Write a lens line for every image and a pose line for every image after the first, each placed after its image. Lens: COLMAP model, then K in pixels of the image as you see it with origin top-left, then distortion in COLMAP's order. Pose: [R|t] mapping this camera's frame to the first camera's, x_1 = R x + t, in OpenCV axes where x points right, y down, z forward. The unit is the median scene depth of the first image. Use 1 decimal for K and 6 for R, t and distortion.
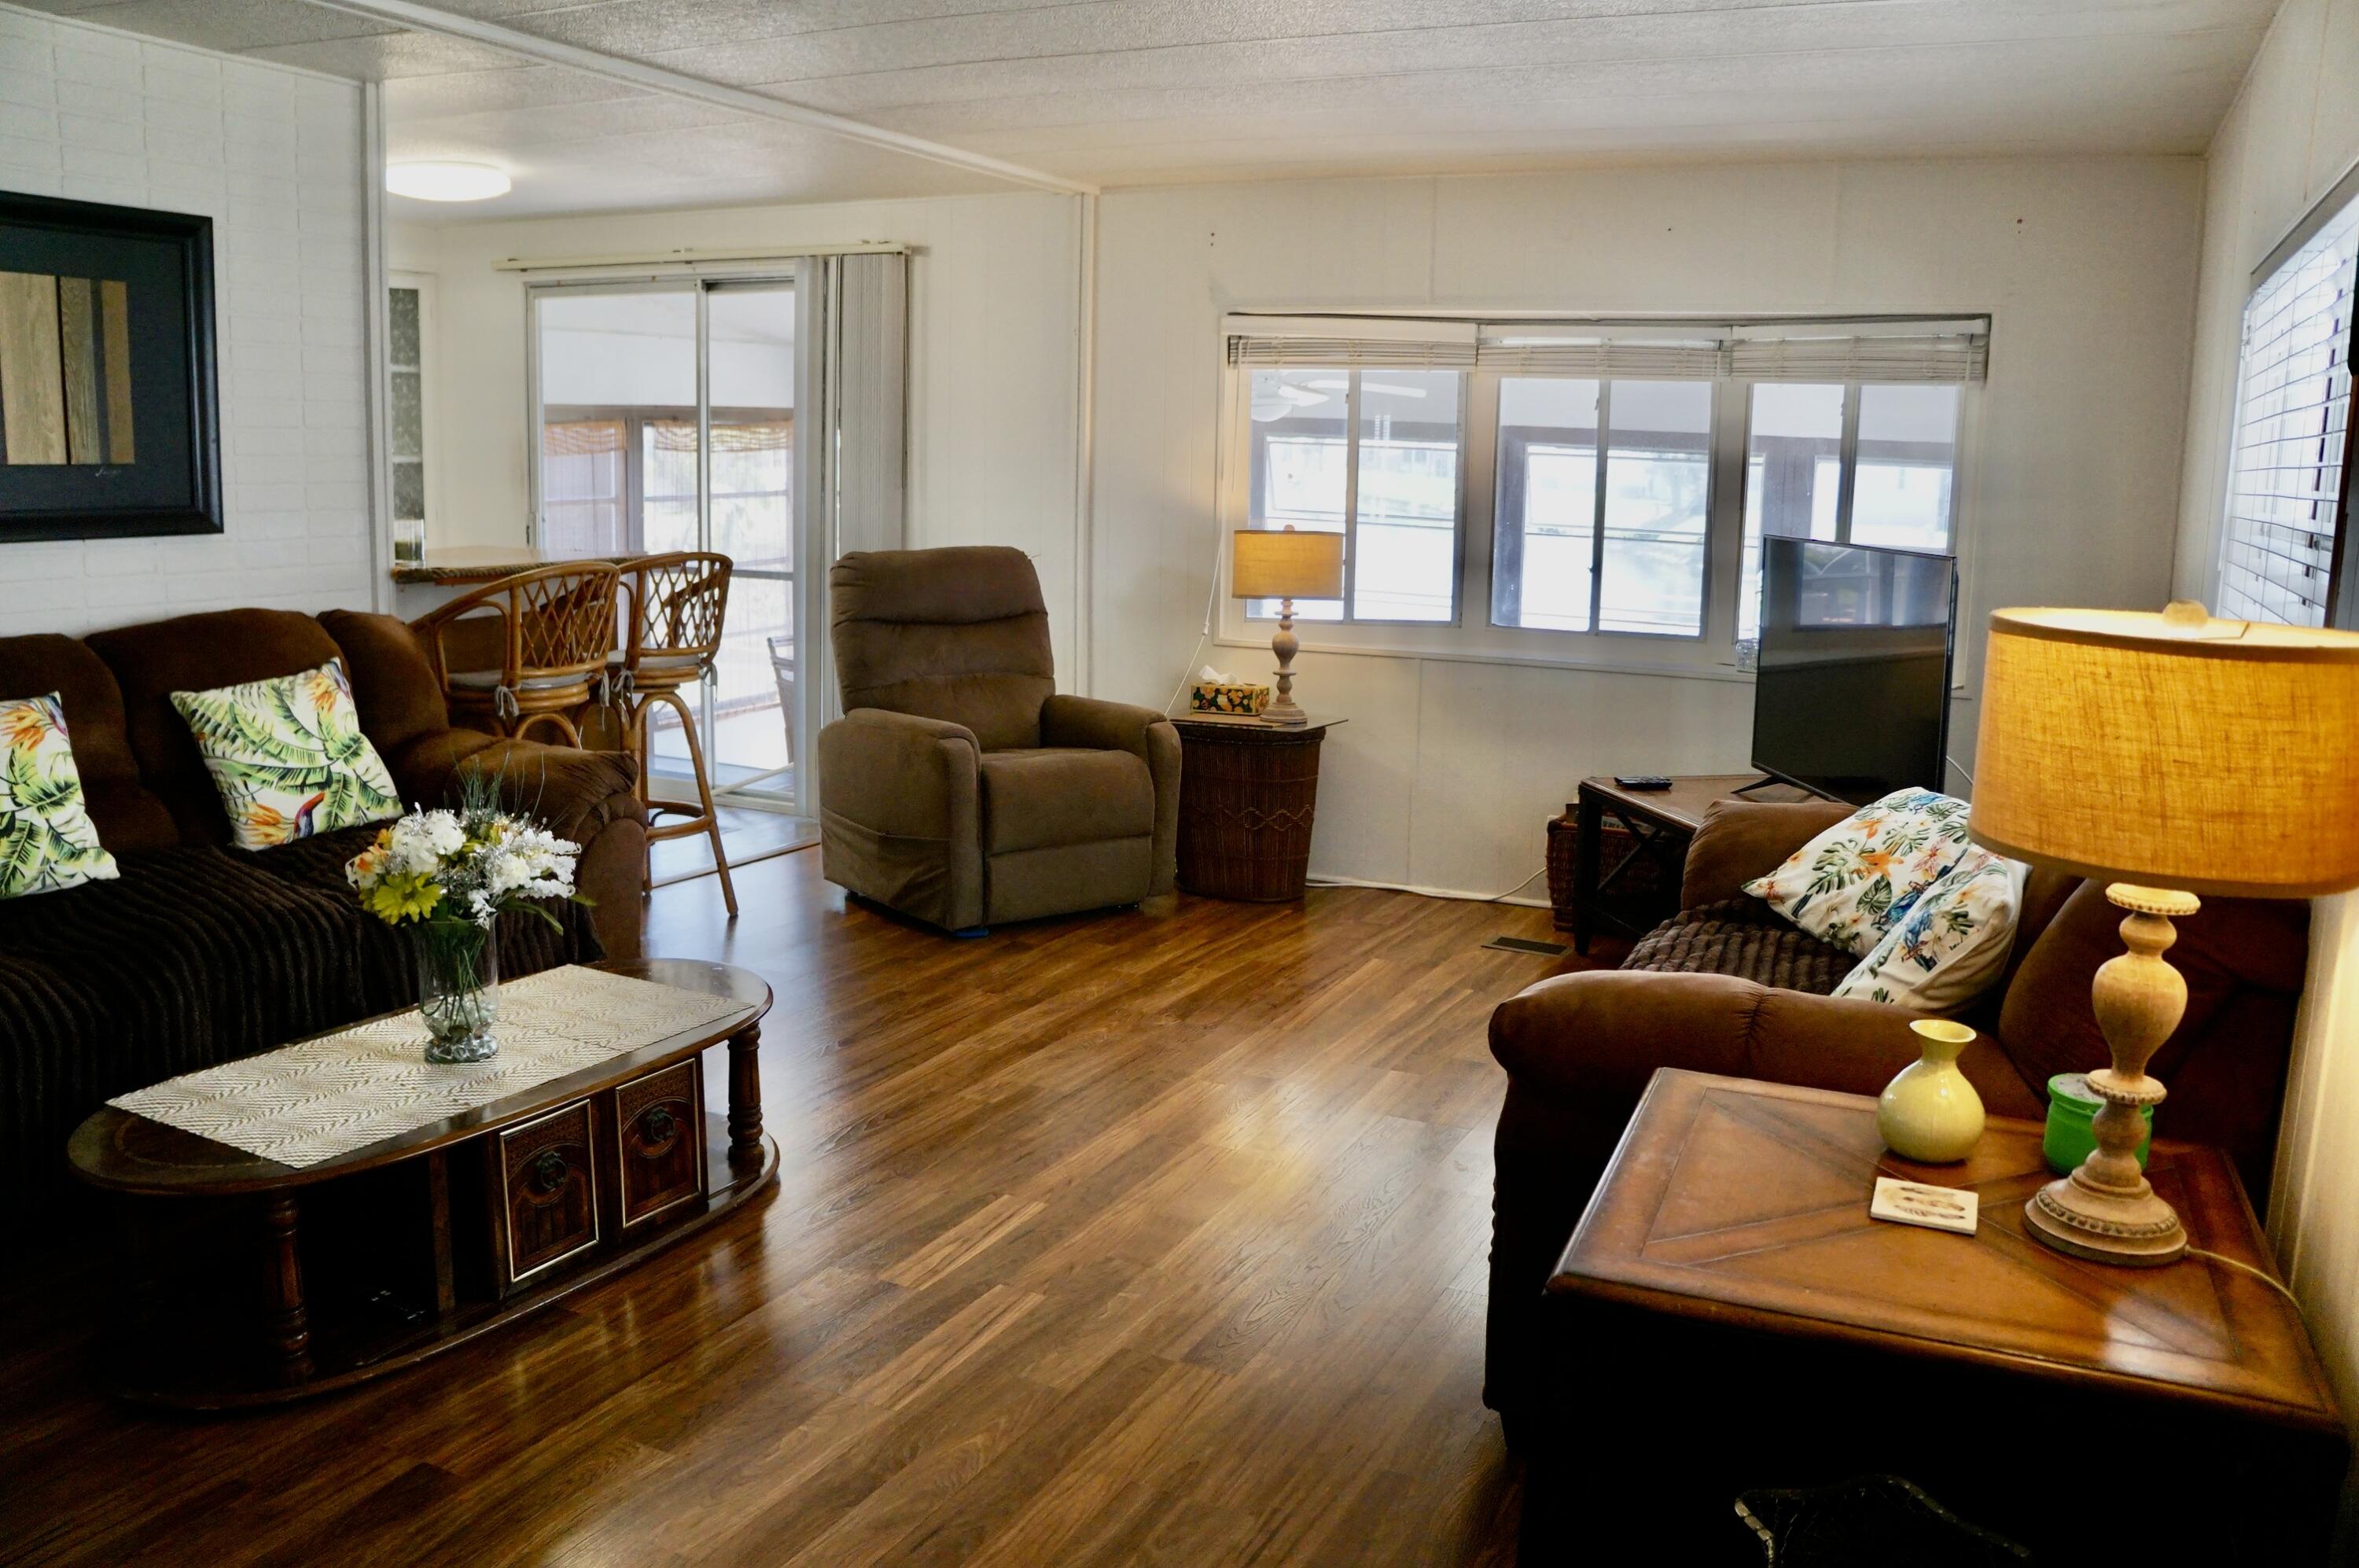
lens RADIAL K [[1869.8, 0, 1180.1], [0, 1869.8, 756.0], [0, 0, 1]] dist [-0.189619, 0.121459]
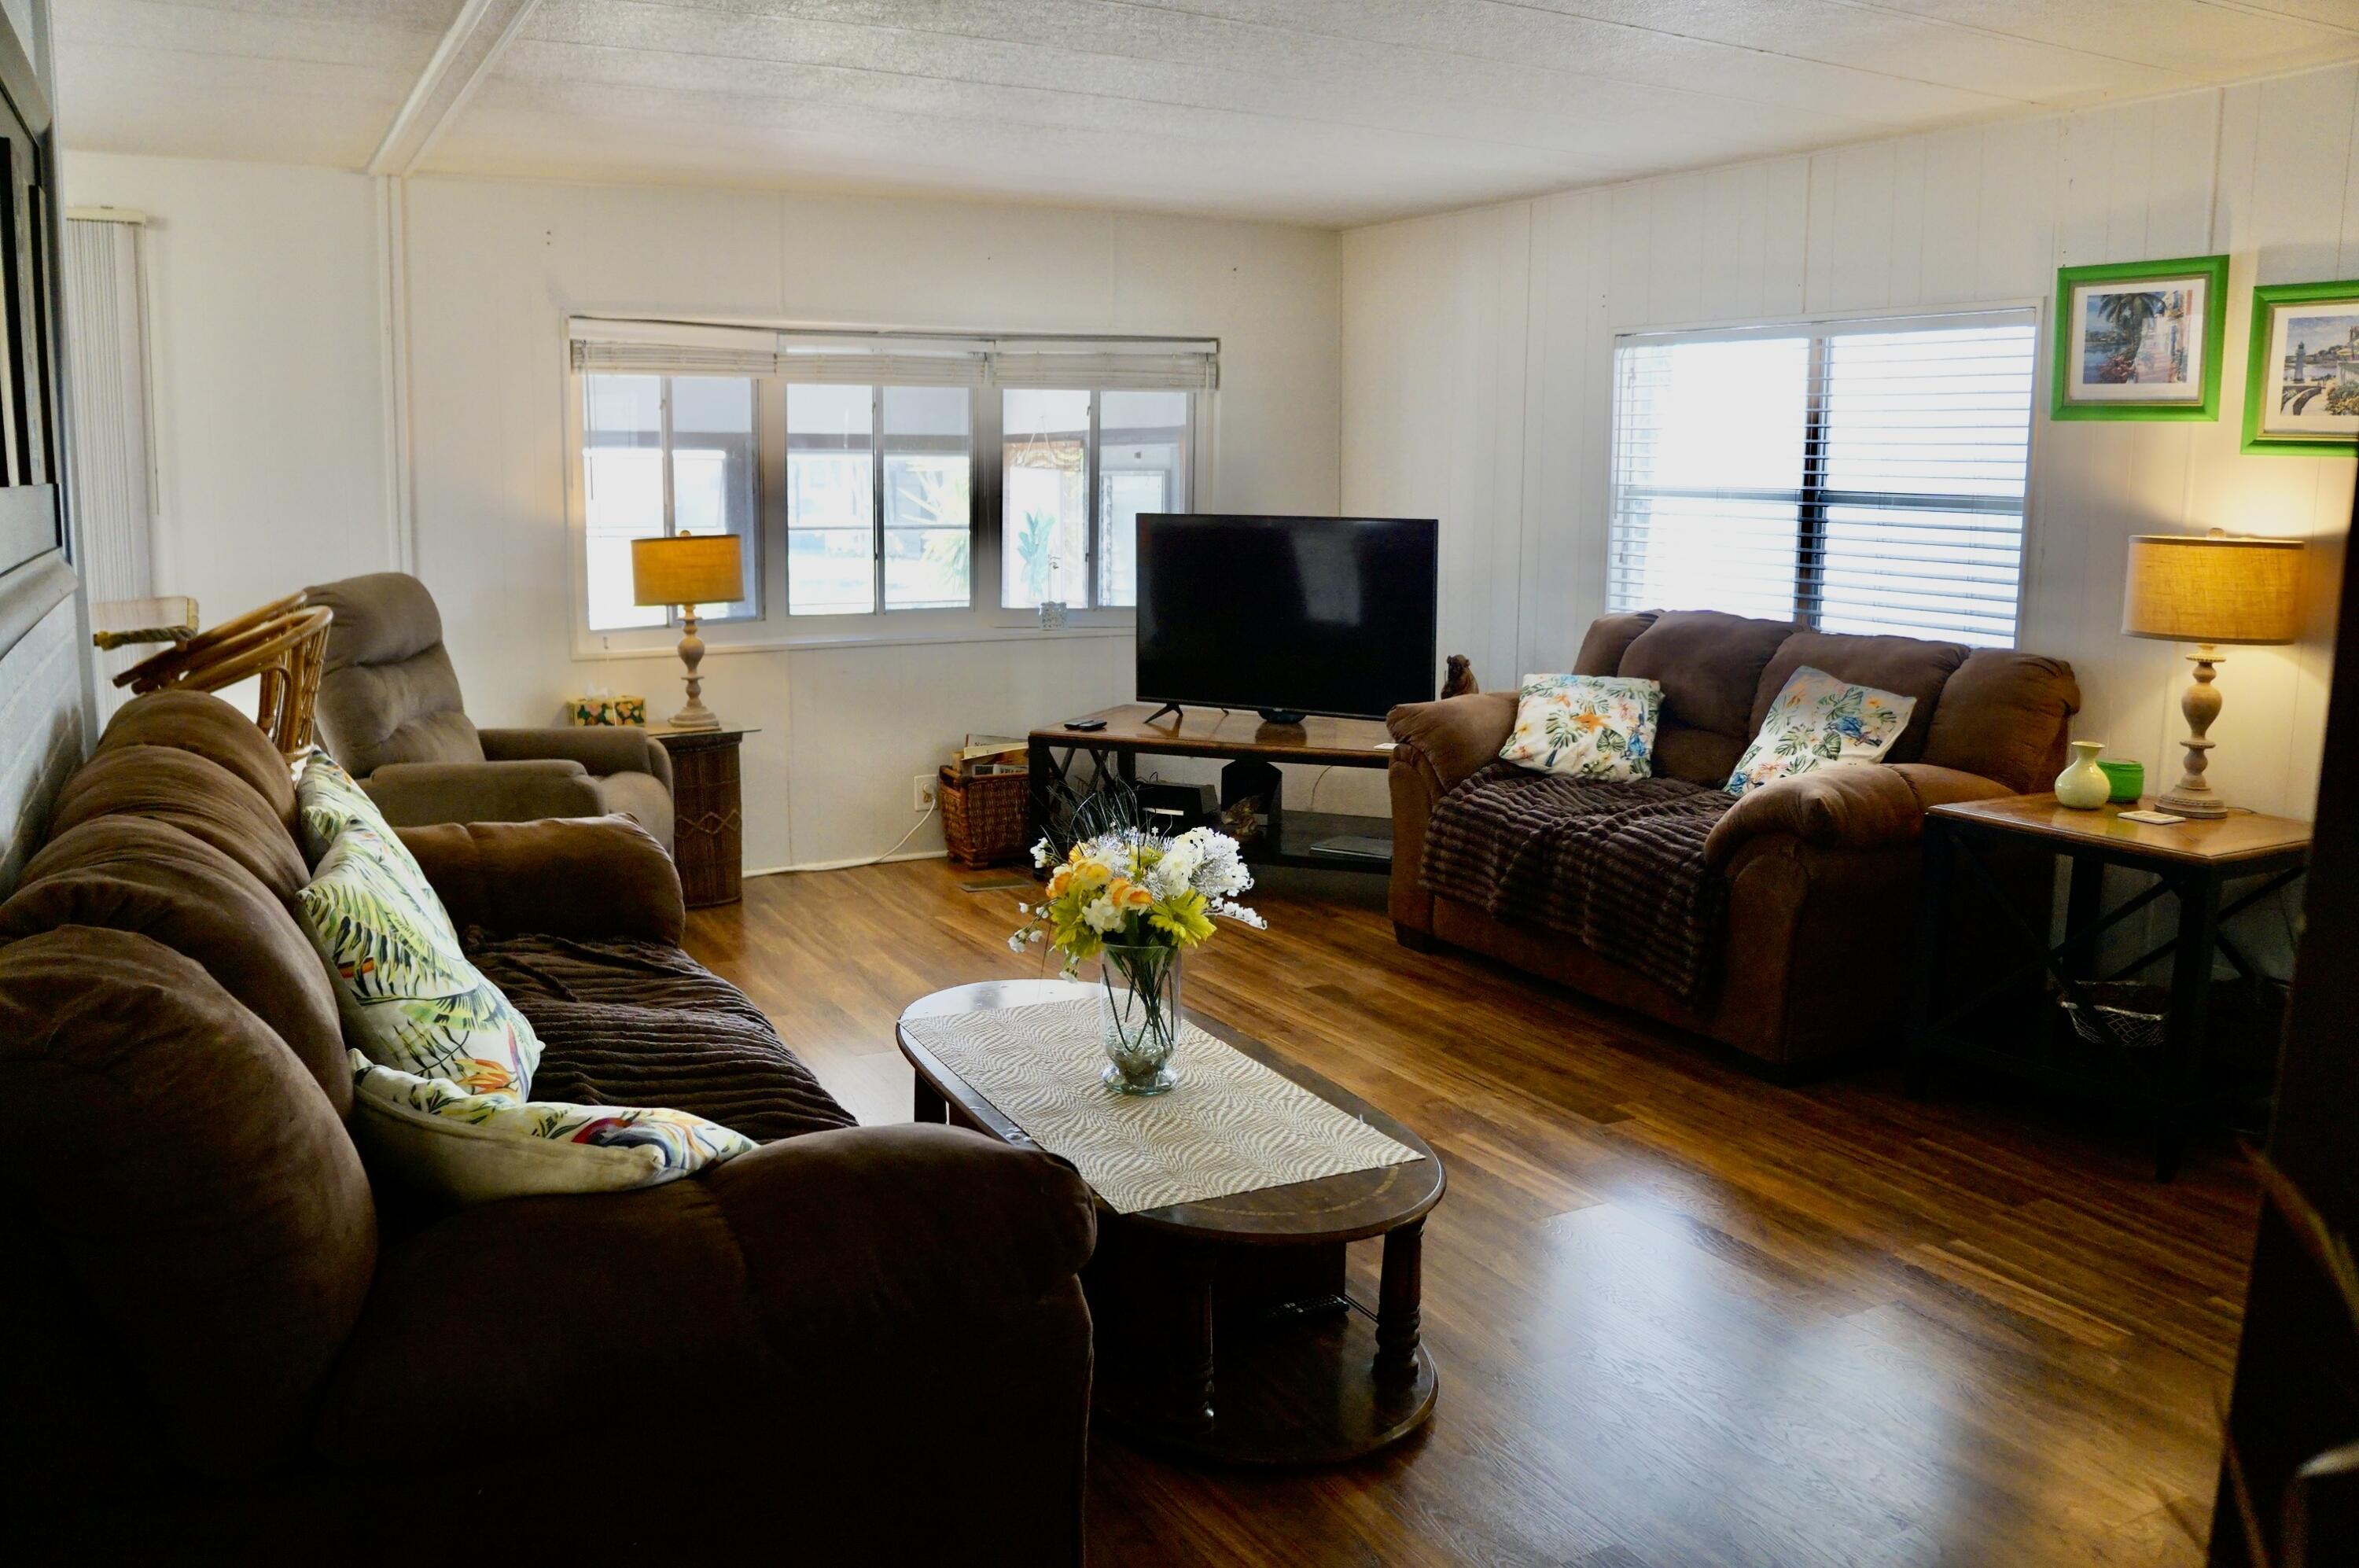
lens RADIAL K [[1869.8, 0, 1180.1], [0, 1869.8, 756.0], [0, 0, 1]] dist [-0.189619, 0.121459]
pose [[0.577546, -0.139050, 0.804429, -0.600361], [0.134368, 0.988139, 0.074335, -0.041429], [-0.805224, 0.065158, 0.589380, 0.206300]]
